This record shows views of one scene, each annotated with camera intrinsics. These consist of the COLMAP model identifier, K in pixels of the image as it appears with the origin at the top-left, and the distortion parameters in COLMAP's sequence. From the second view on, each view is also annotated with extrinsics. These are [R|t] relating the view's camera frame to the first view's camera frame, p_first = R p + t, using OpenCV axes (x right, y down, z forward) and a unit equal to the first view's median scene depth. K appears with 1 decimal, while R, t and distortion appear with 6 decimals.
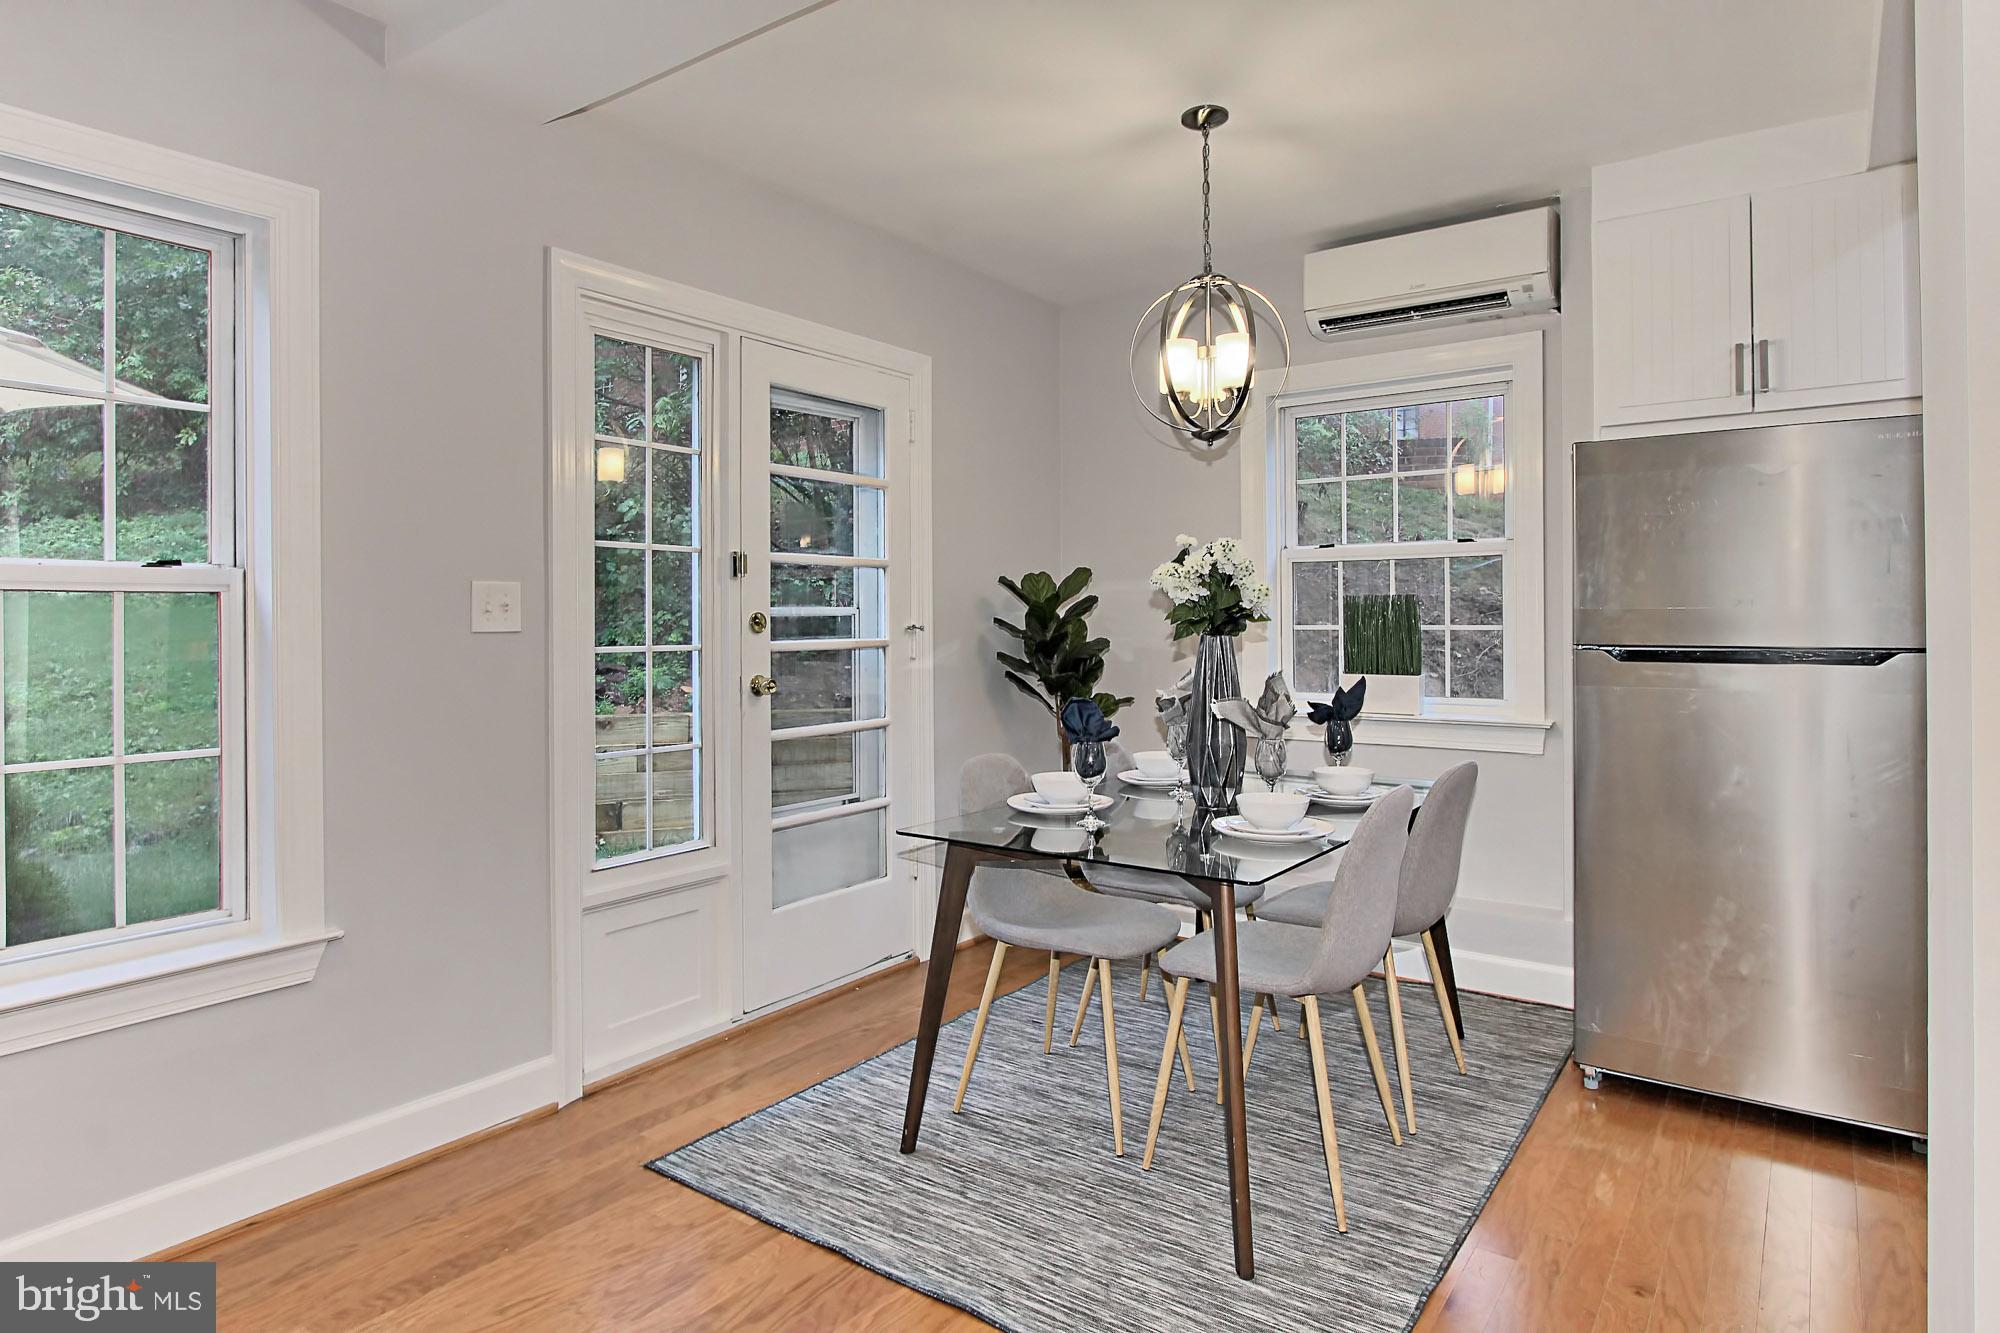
lens RADIAL K [[1117.1, 0, 999.6], [0, 1117.1, 620.3], [0, 0, 1]] dist [-0.011526, 0.006815]
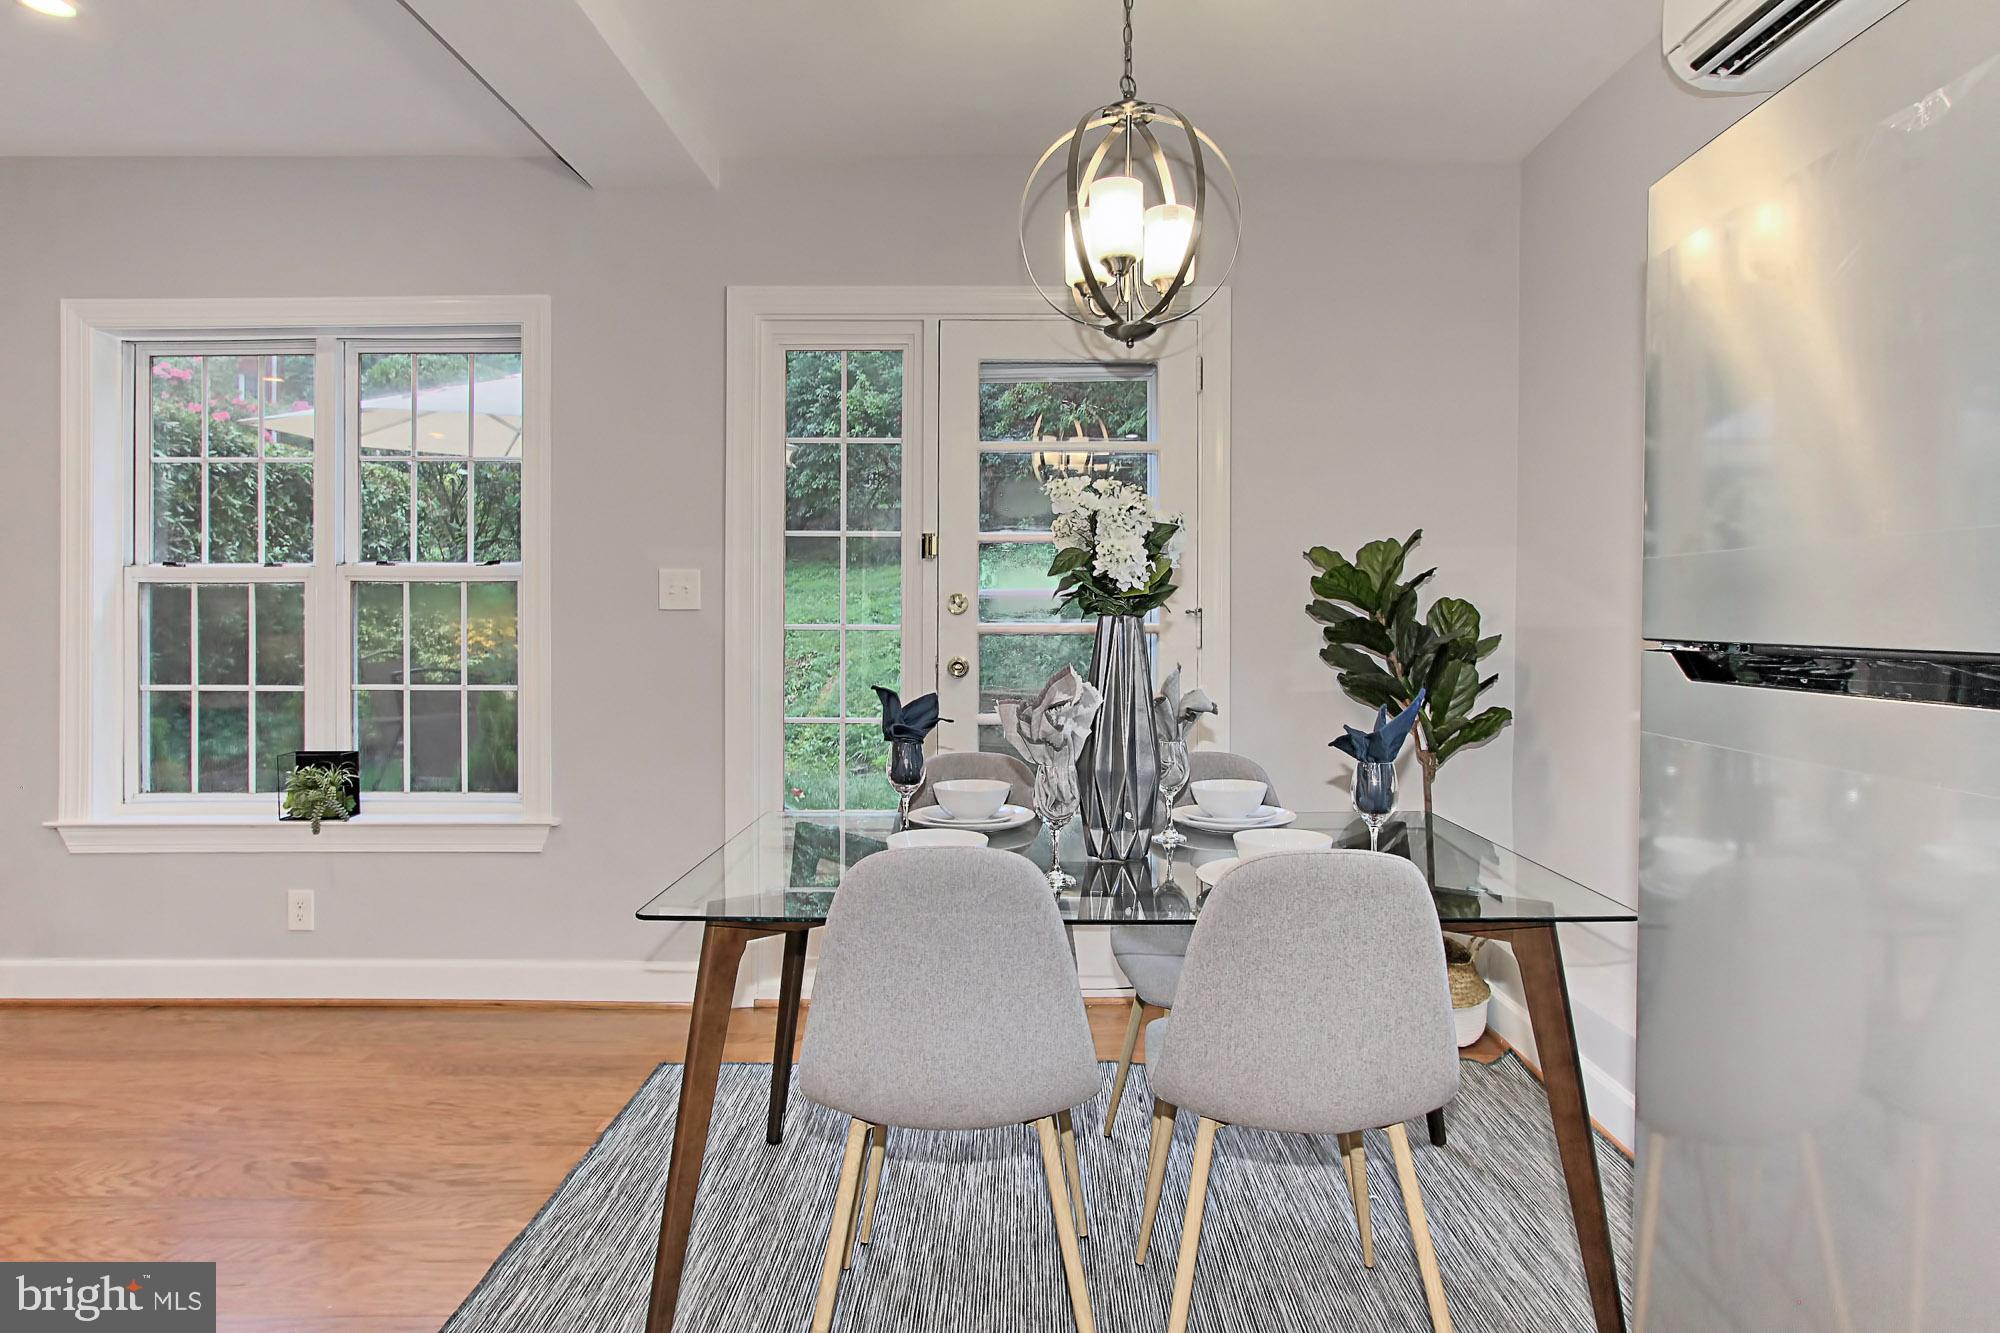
lens RADIAL K [[1117.1, 0, 1020.4], [0, 1117.1, 633.8], [0, 0, 1]] dist [-0.011526, 0.006815]
pose [[0.586501, 0.017019, -0.809770, 0.633375], [-0.005802, 0.999842, 0.016811, 0.011550], [0.809928, -0.005162, 0.586507, 0.465847]]
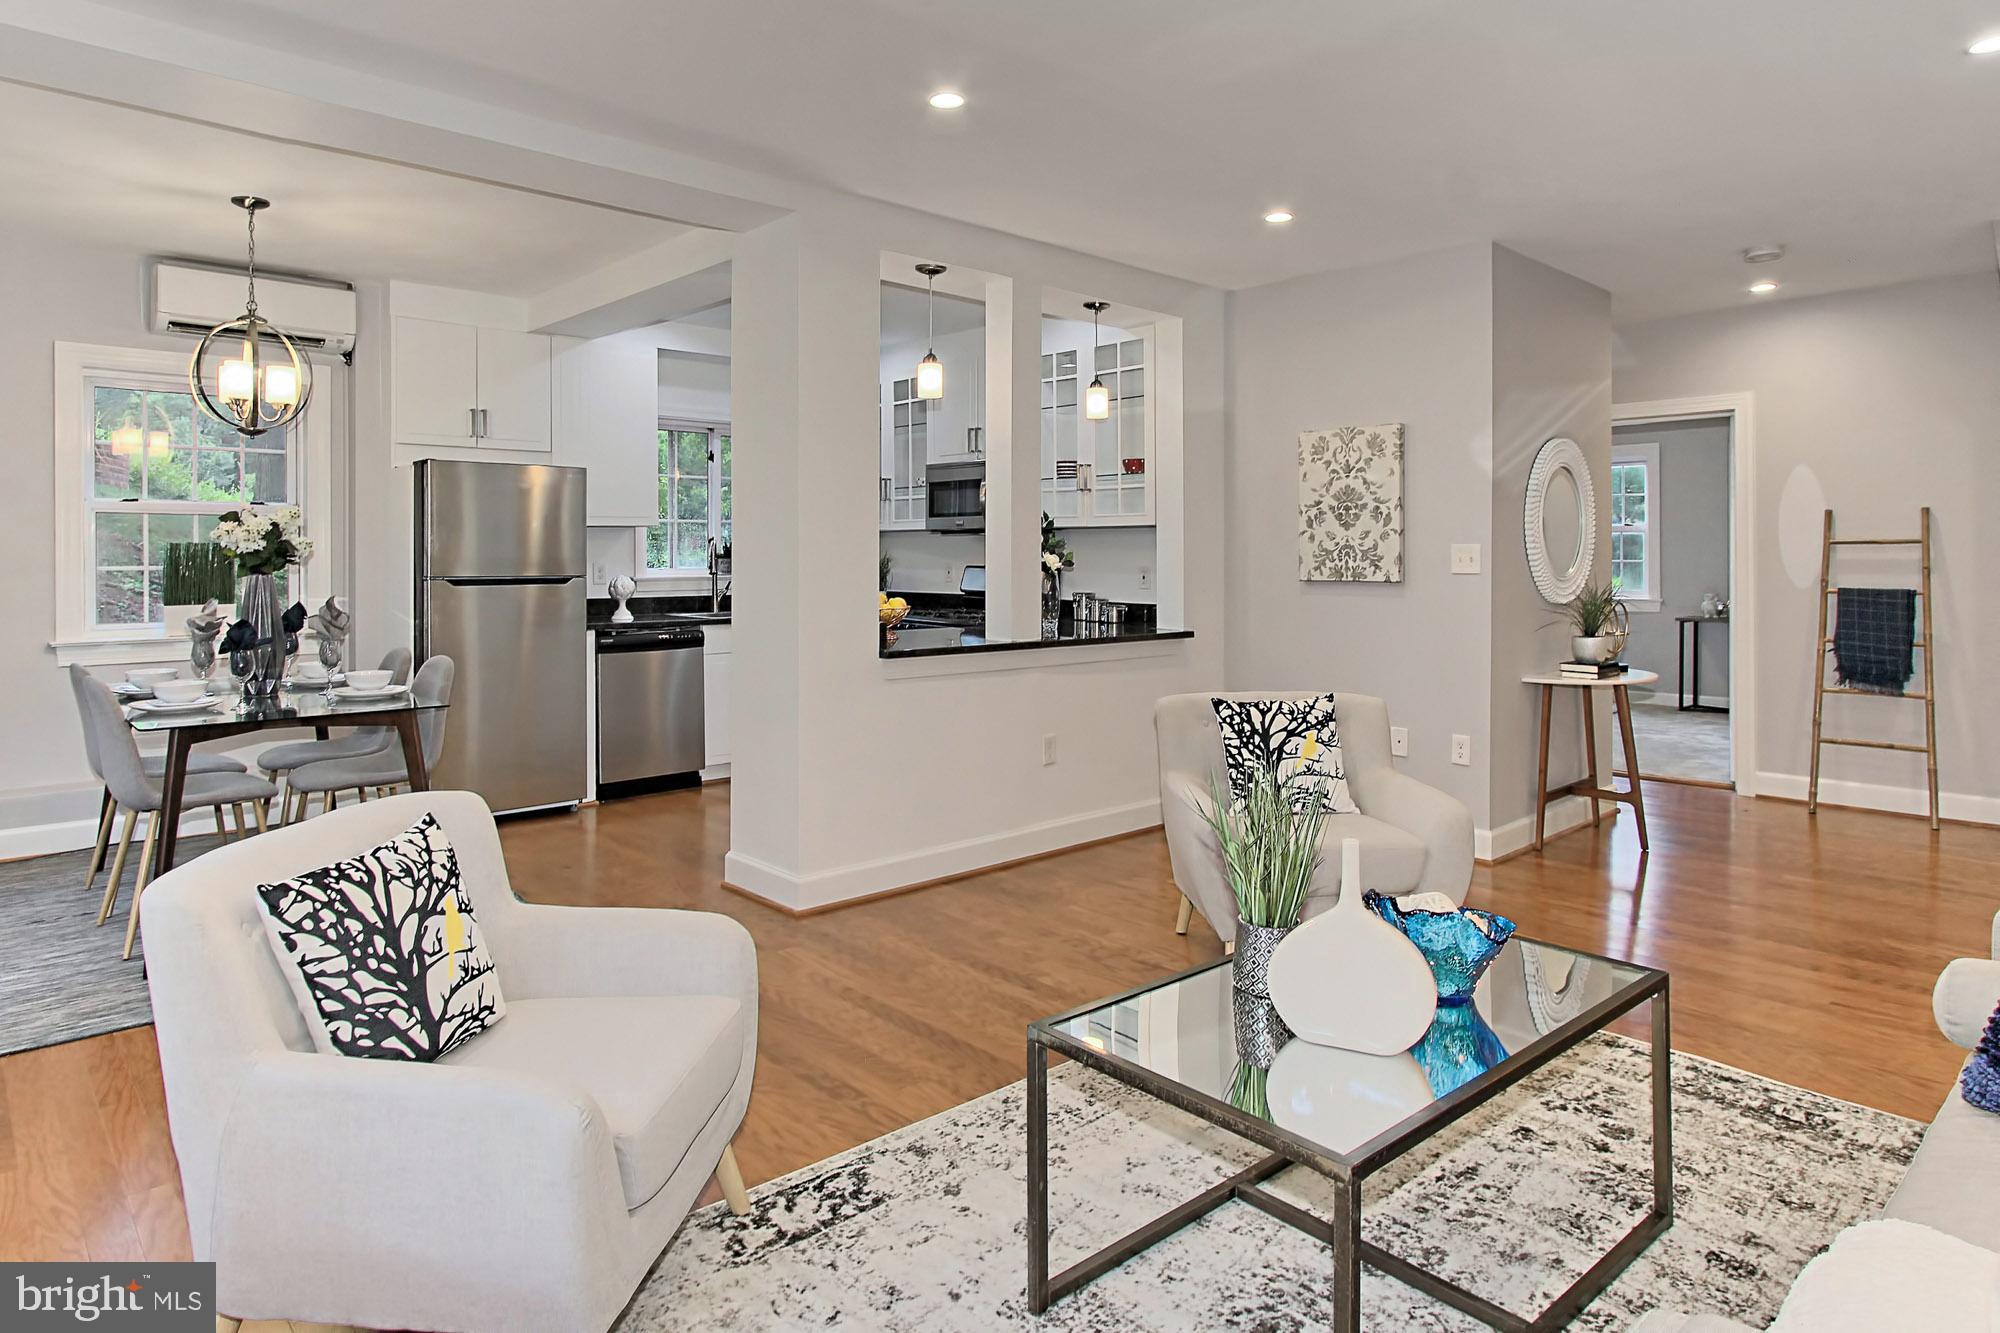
lens RADIAL K [[1117.1, 0, 935.0], [0, 1117.1, 544.4], [0, 0, 1]] dist [-0.011526, 0.006815]
pose [[0.231492, 0.012216, 0.972760, -0.840145], [0.001224, 0.999917, -0.012848, -0.003481], [-0.972836, 0.004165, 0.231457, -0.130256]]
